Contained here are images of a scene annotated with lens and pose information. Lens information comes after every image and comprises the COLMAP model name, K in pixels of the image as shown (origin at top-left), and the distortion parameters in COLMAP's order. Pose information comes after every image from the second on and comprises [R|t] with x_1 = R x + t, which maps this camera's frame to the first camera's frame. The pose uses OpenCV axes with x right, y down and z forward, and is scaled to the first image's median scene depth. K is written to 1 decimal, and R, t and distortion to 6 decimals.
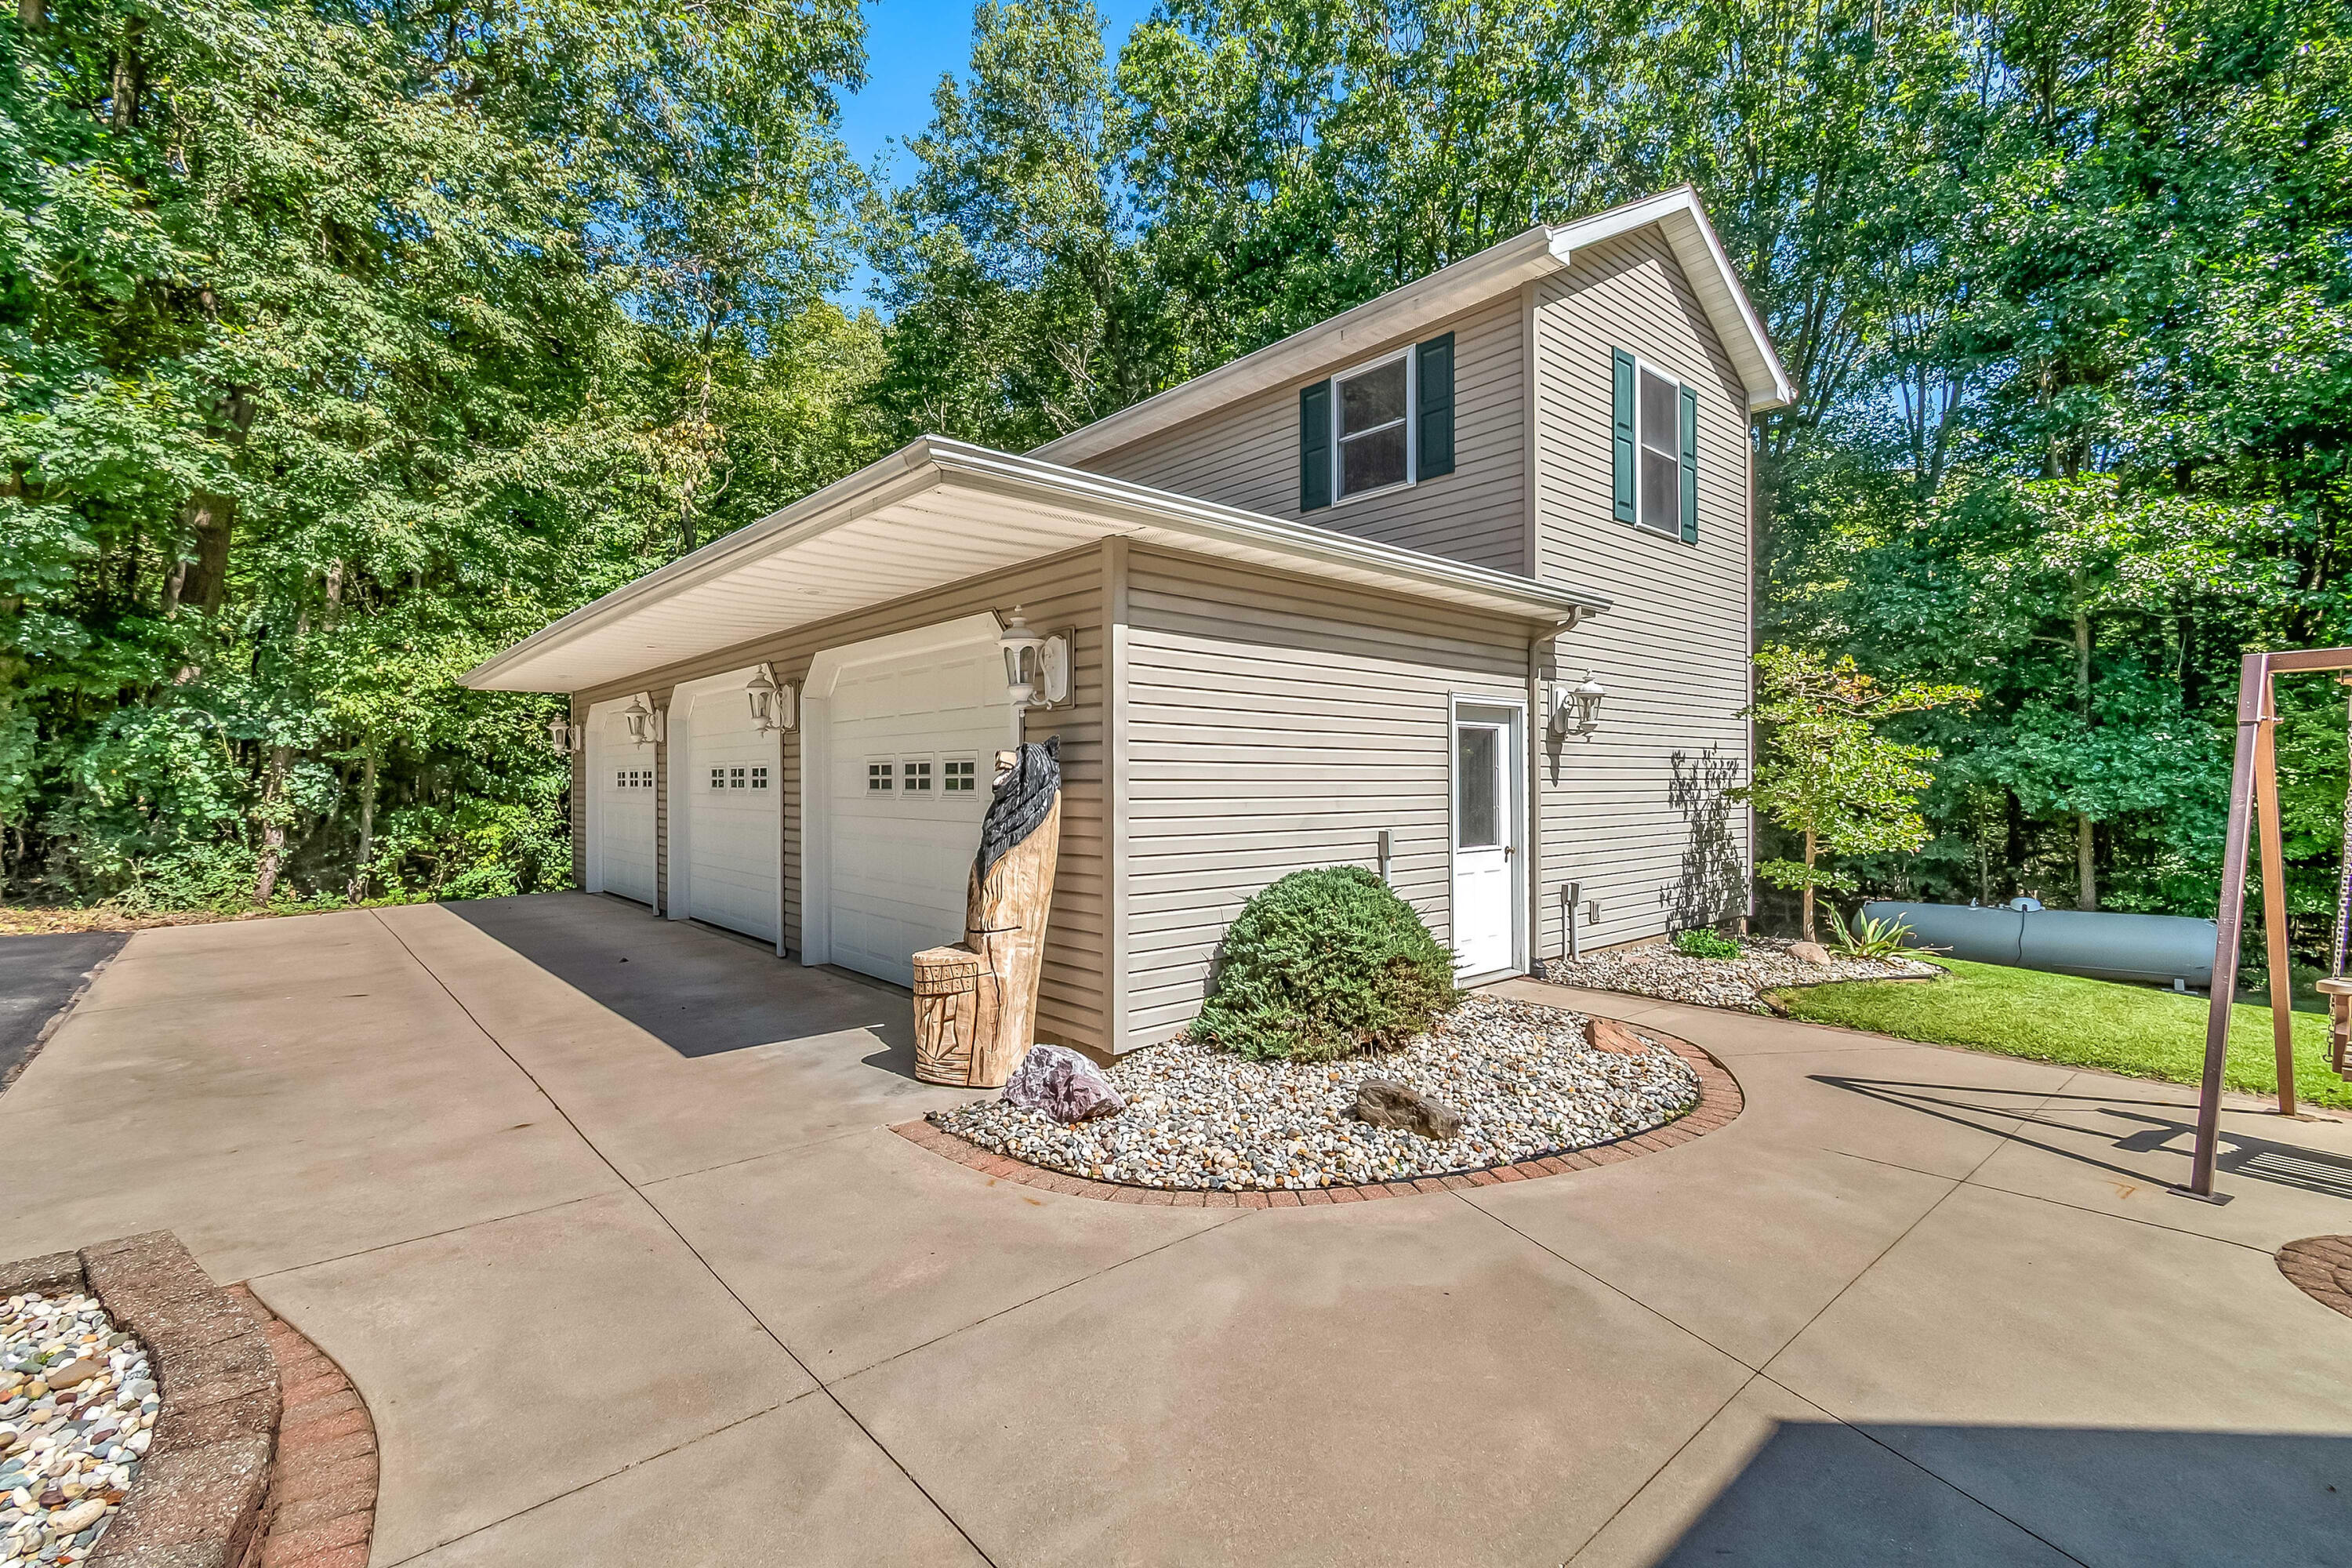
lens RADIAL K [[1032.0, 0, 1175.1], [0, 1032.0, 776.6], [0, 0, 1]] dist [0.000572, 0.000096]
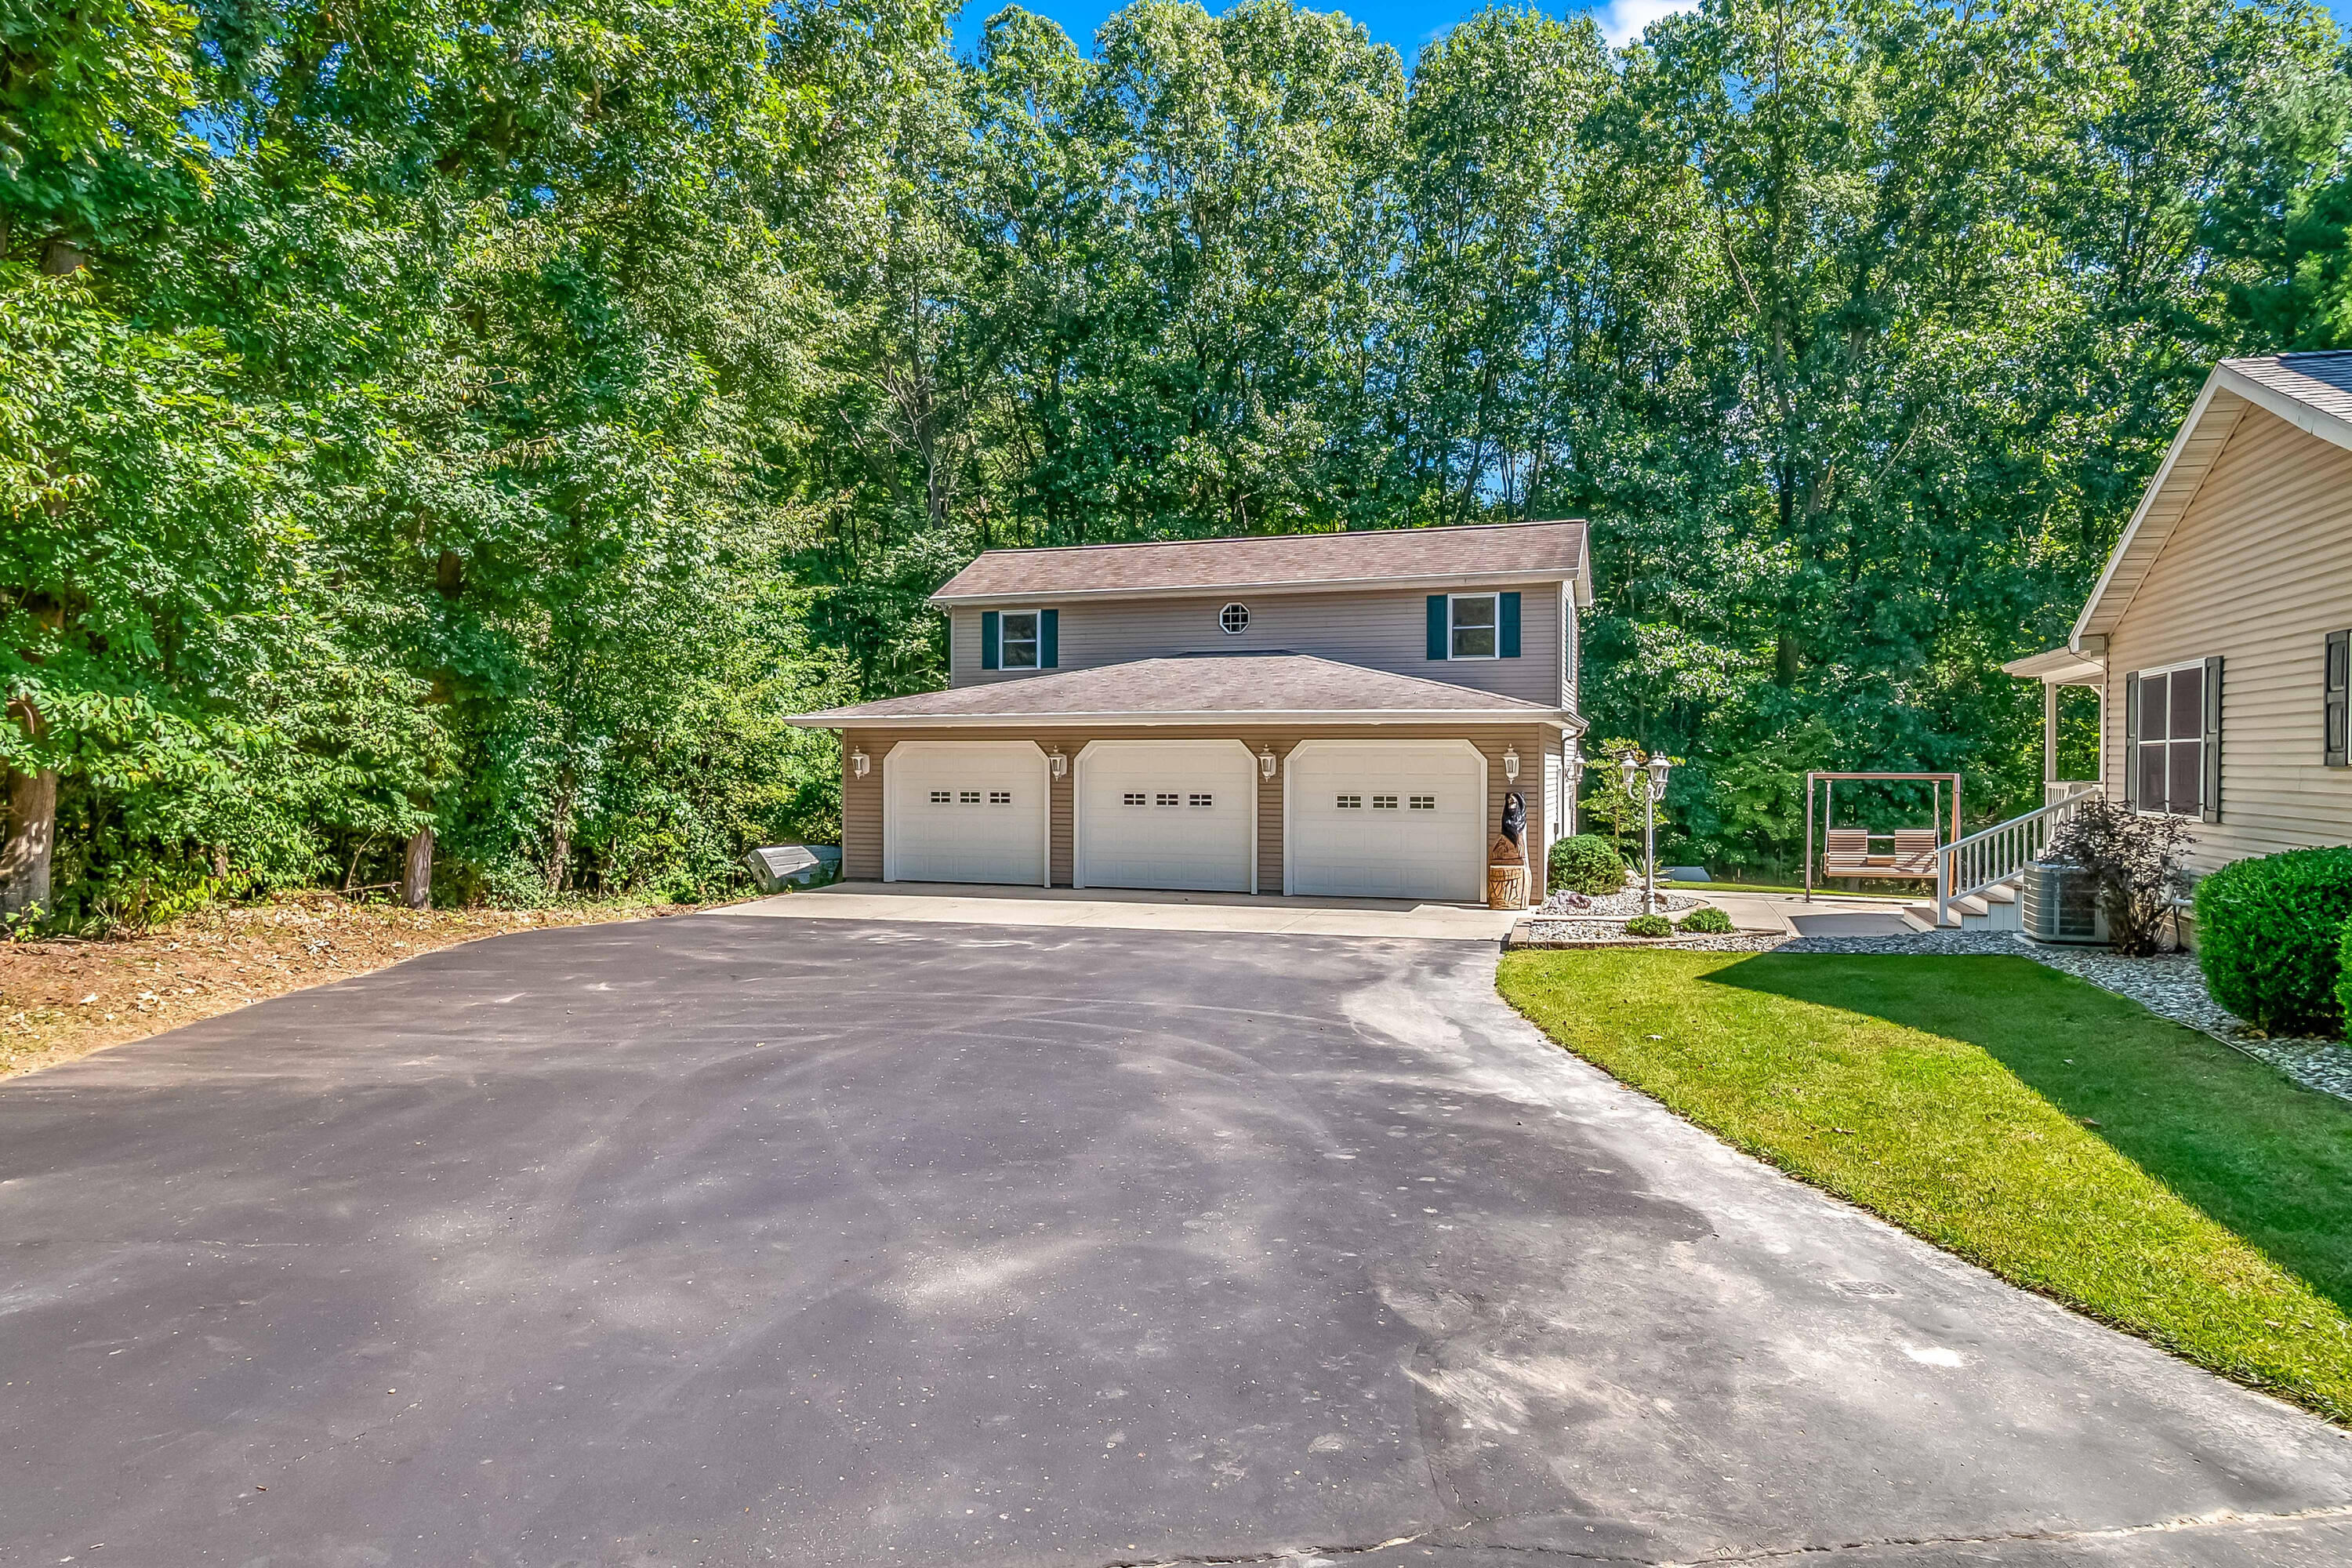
lens RADIAL K [[1429.7, 0, 1176.0], [0, 1429.7, 784.0], [0, 0, 1]] dist [-0.002890, -0.000889]
pose [[0.864834, -0.000169, 0.502057, -1.701902], [-0.005801, 0.999930, 0.010329, -0.053097], [-0.502024, -0.011845, 0.864773, -1.124063]]
